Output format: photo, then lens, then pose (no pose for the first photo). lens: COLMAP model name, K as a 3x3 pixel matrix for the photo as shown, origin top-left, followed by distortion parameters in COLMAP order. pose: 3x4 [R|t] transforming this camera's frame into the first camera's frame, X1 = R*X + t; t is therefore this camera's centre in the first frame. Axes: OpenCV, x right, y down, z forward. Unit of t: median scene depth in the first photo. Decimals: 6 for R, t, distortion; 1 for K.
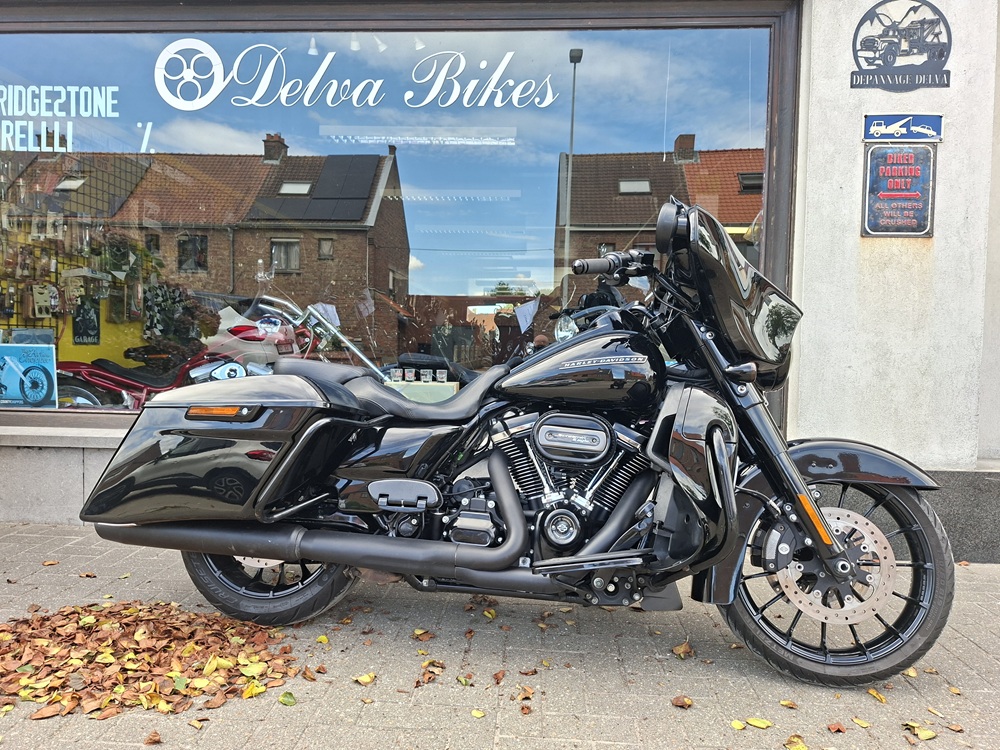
lens RADIAL K [[680.7, 0, 504.0], [0, 680.7, 398.0], [0, 0, 1]] dist [0.053624, -0.068354]
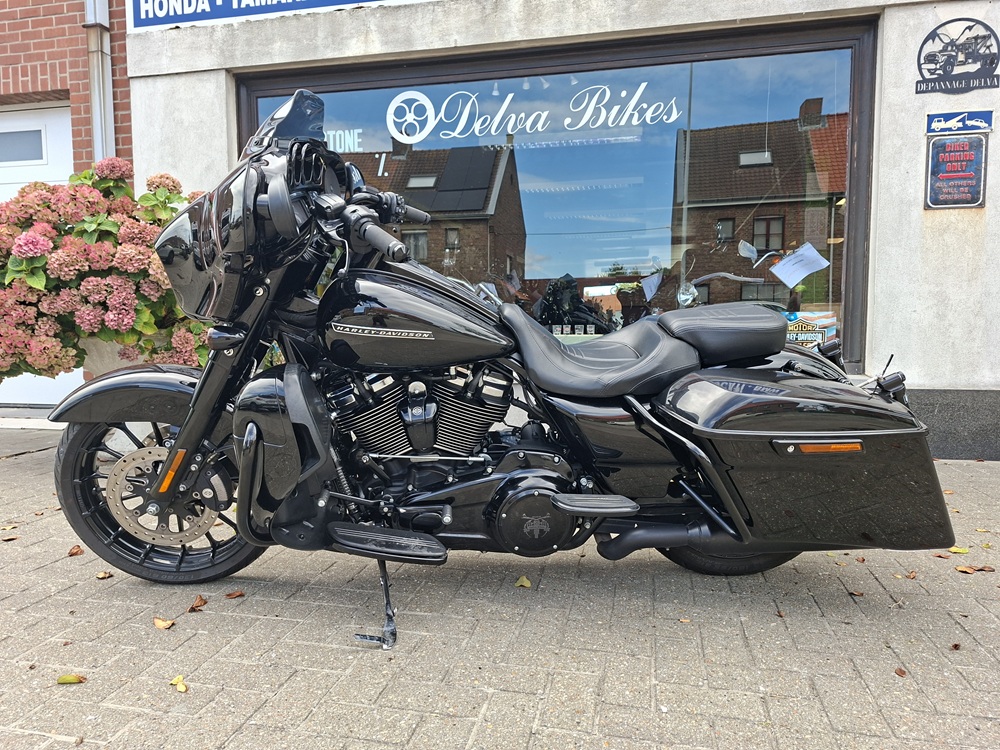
lens RADIAL K [[680.7, 0, 504.0], [0, 680.7, 398.0], [0, 0, 1]] dist [0.053624, -0.068354]
pose [[0.986413, -0.006162, -0.164169, -0.044230], [0.010028, 0.999691, 0.022734, 0.074249], [0.163978, -0.024071, 0.986170, -0.372480]]
